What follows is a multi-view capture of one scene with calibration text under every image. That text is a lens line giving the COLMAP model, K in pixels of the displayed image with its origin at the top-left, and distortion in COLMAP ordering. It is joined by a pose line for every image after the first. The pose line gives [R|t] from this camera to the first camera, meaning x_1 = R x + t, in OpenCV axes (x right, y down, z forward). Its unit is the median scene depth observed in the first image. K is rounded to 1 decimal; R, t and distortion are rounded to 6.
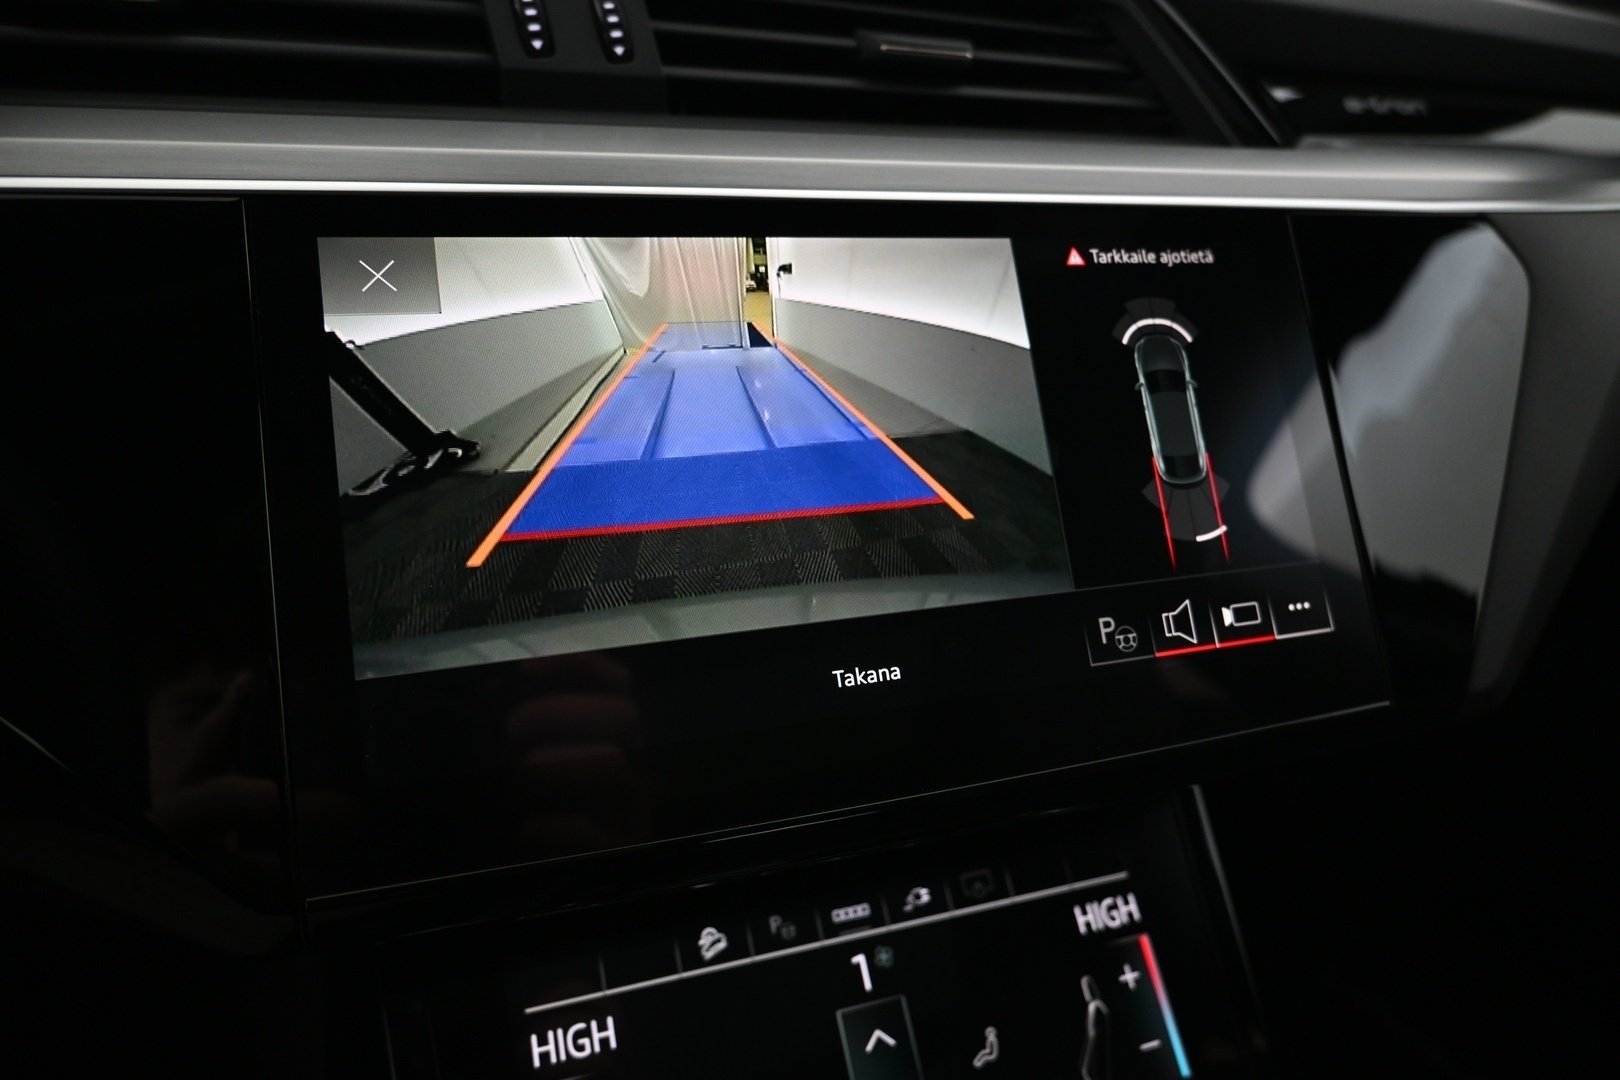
lens RADIAL K [[1101.4, 0, 807.3], [0, 1101.4, 526.1], [0, 0, 1]] dist [0.002631, -0.003264]
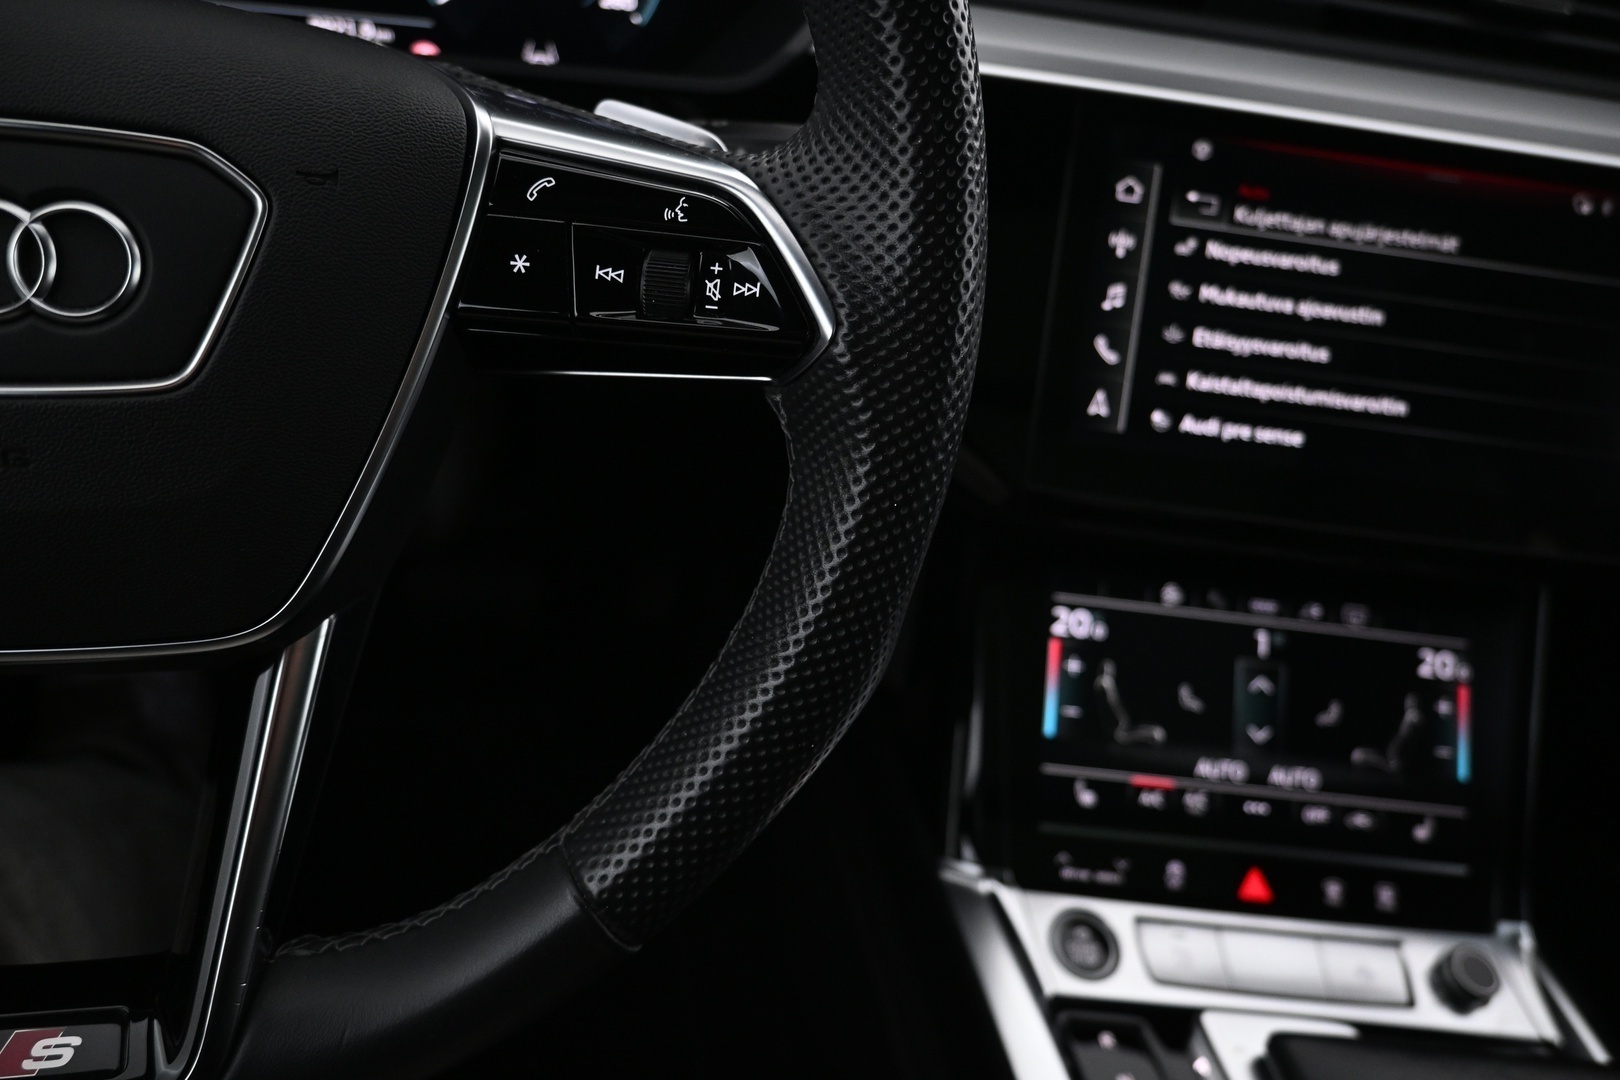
lens RADIAL K [[1101.4, 0, 807.3], [0, 1101.4, 526.1], [0, 0, 1]] dist [0.002631, -0.003264]
pose [[0.929106, 0.275226, -0.247009, -0.200833], [-0.213720, 0.944701, 0.248725, 0.004085], [0.301805, -0.178301, 0.936548, -0.589520]]
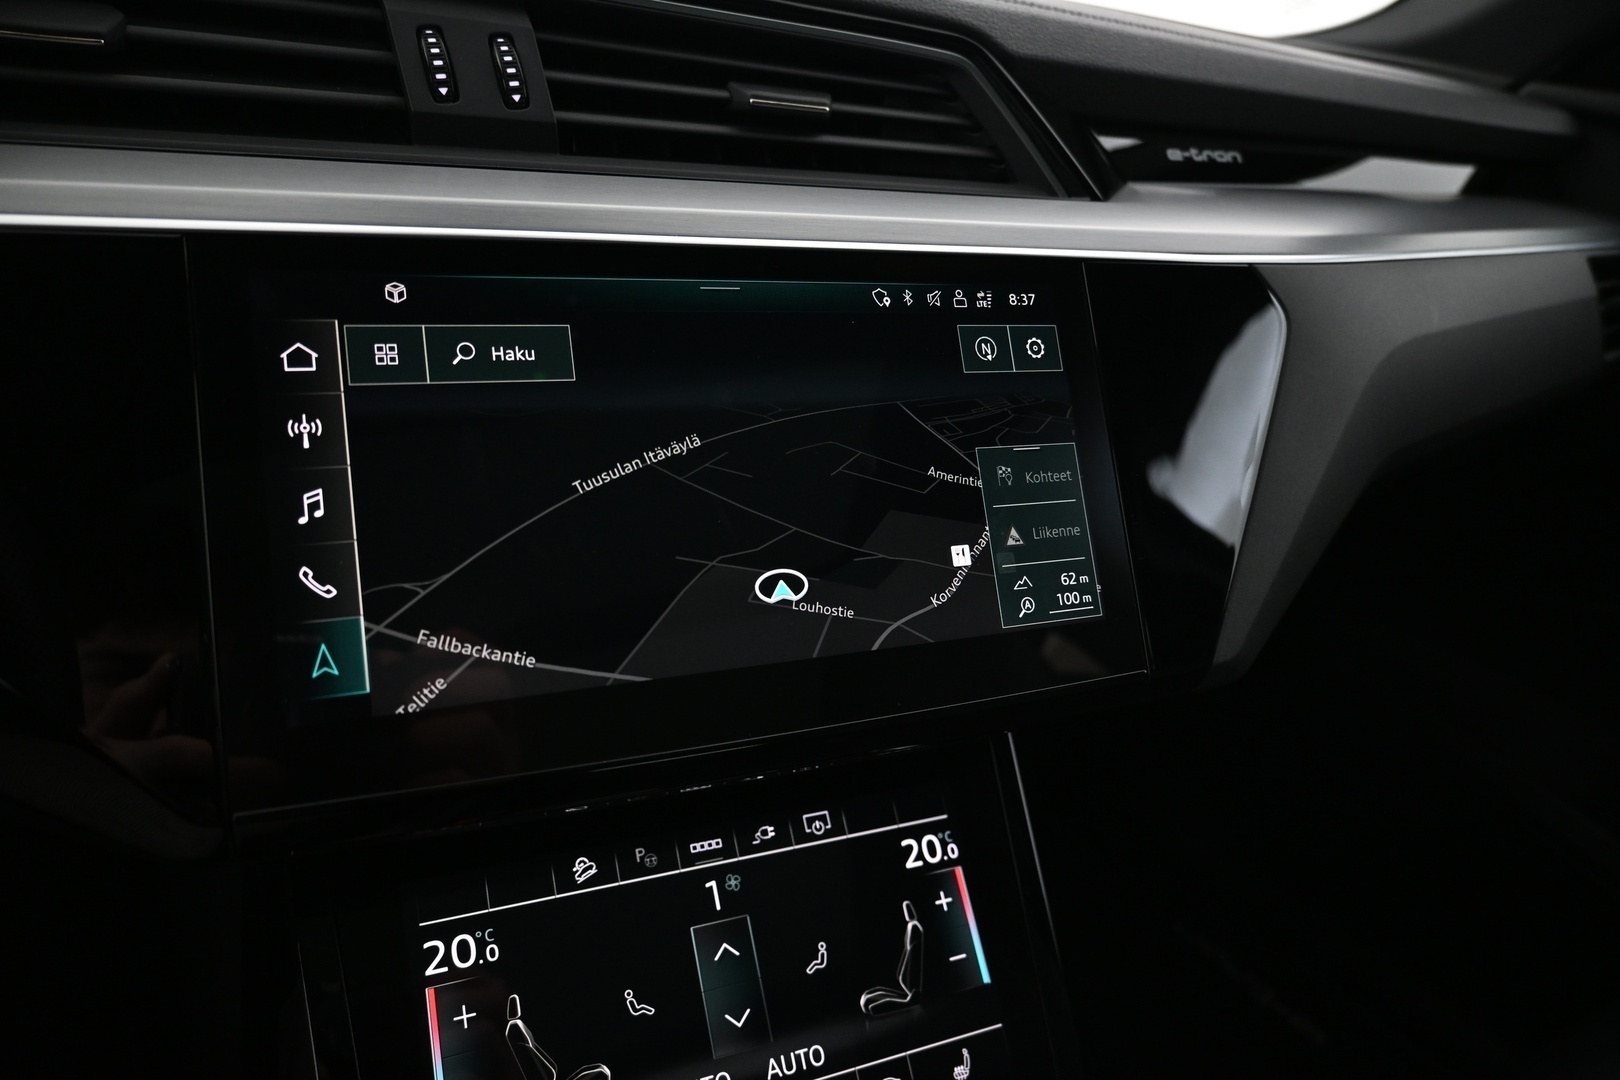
lens RADIAL K [[1101.4, 0, 807.3], [0, 1101.4, 526.1], [0, 0, 1]] dist [0.002631, -0.003264]
pose [[0.997348, 0.021370, 0.069565, 0.058449], [-0.022908, 0.999509, 0.021385, -0.016274], [-0.069074, -0.022922, 0.997348, -0.168634]]
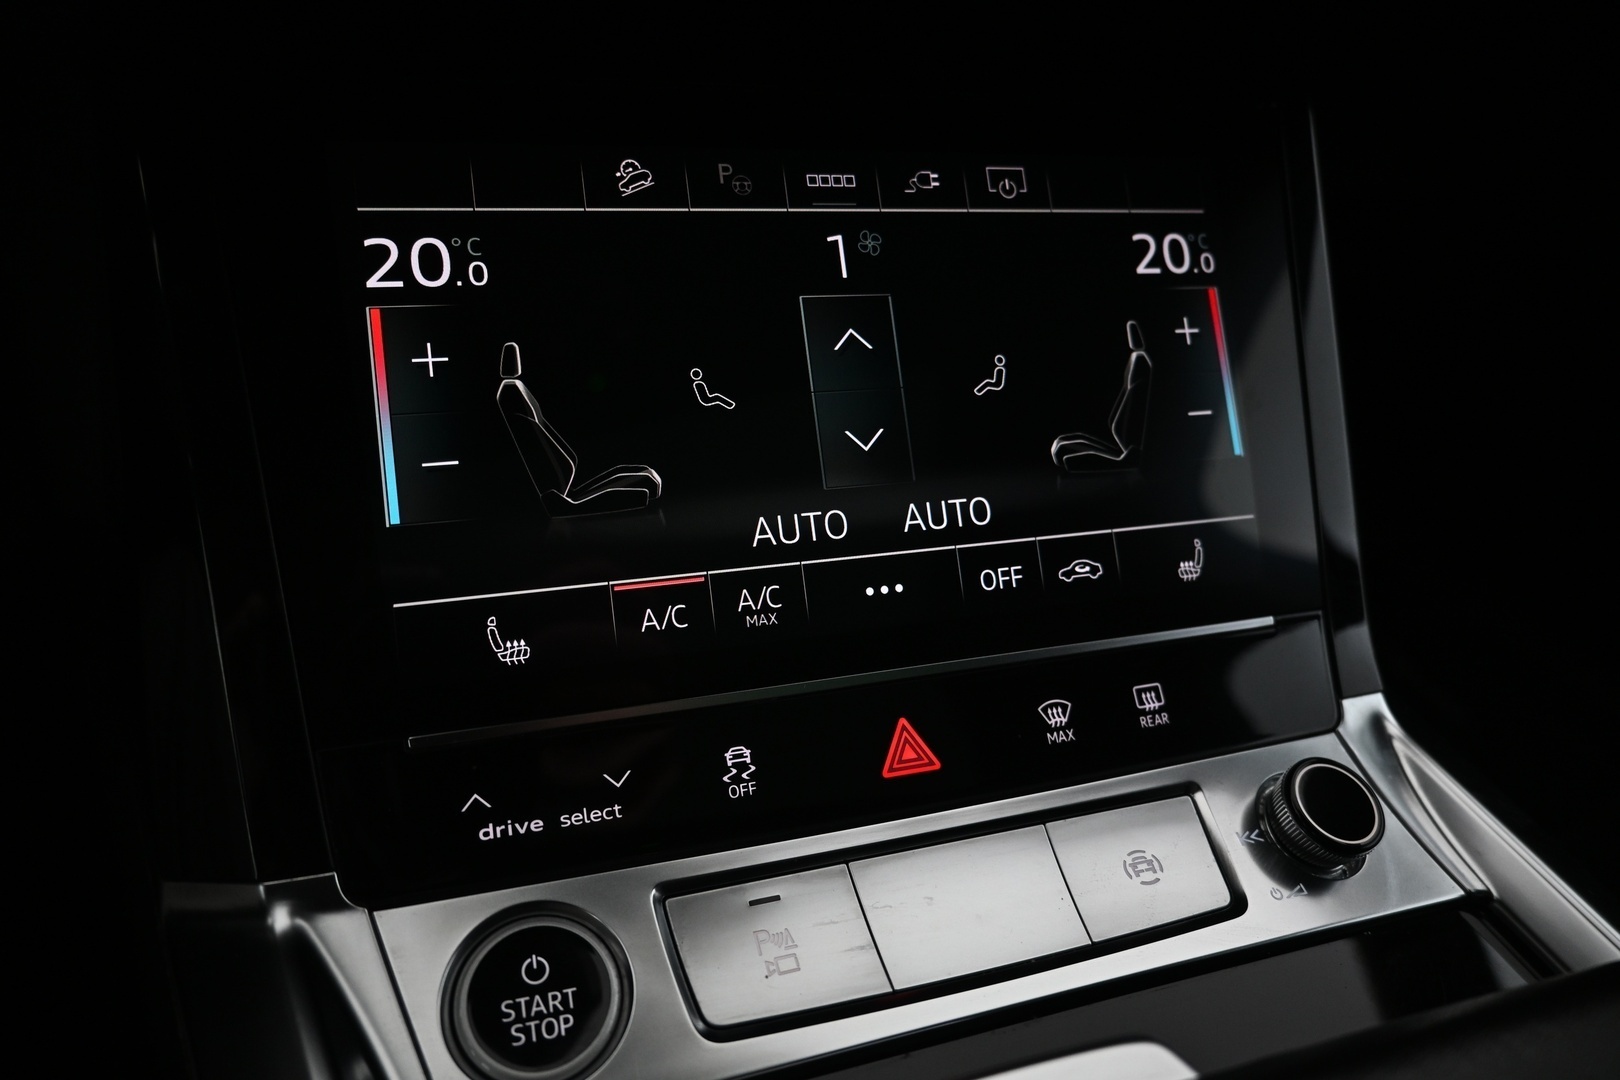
lens RADIAL K [[1101.4, 0, 807.3], [0, 1101.4, 526.1], [0, 0, 1]] dist [0.002631, -0.003264]
pose [[0.995325, 0.094225, 0.021211, 0.030286], [-0.096401, 0.955722, 0.278032, 0.370048], [0.005925, -0.278777, 0.960338, 0.244735]]
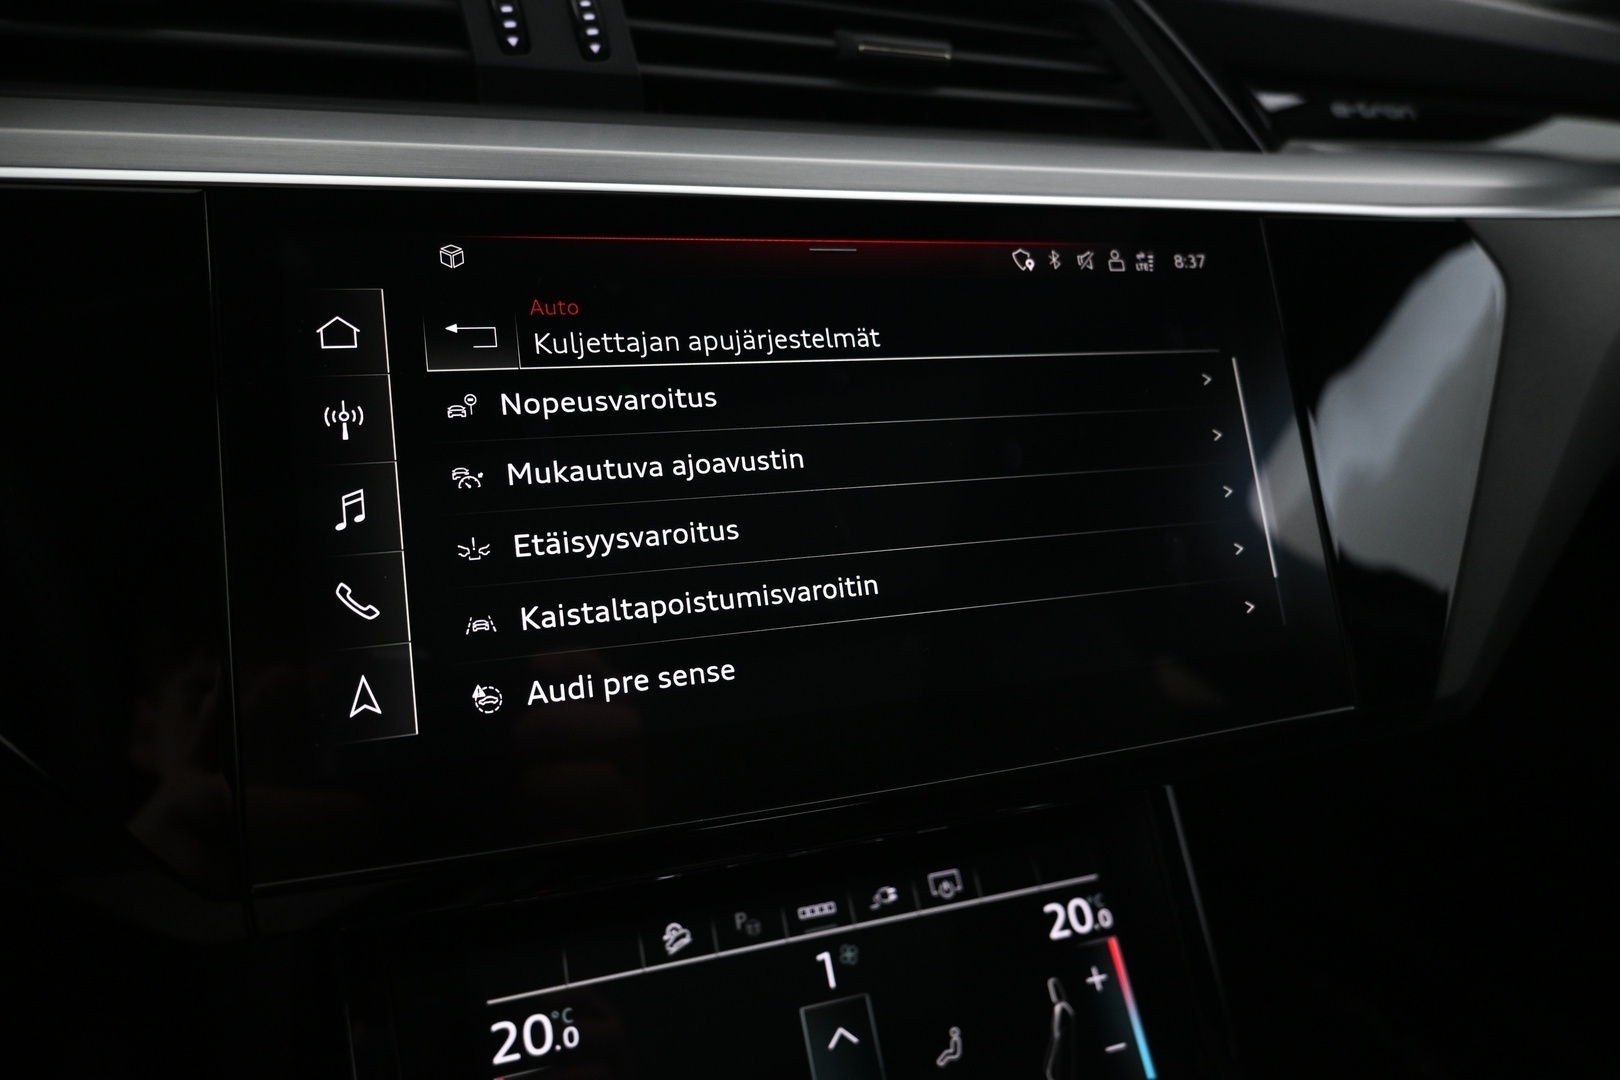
lens RADIAL K [[1101.4, 0, 807.3], [0, 1101.4, 526.1], [0, 0, 1]] dist [0.002631, -0.003264]
pose [[0.999884, 0.012745, -0.008380, 0.034911], [-0.012748, 0.999919, -0.000358, 0.001854], [0.008375, 0.000464, 0.999965, -0.002382]]
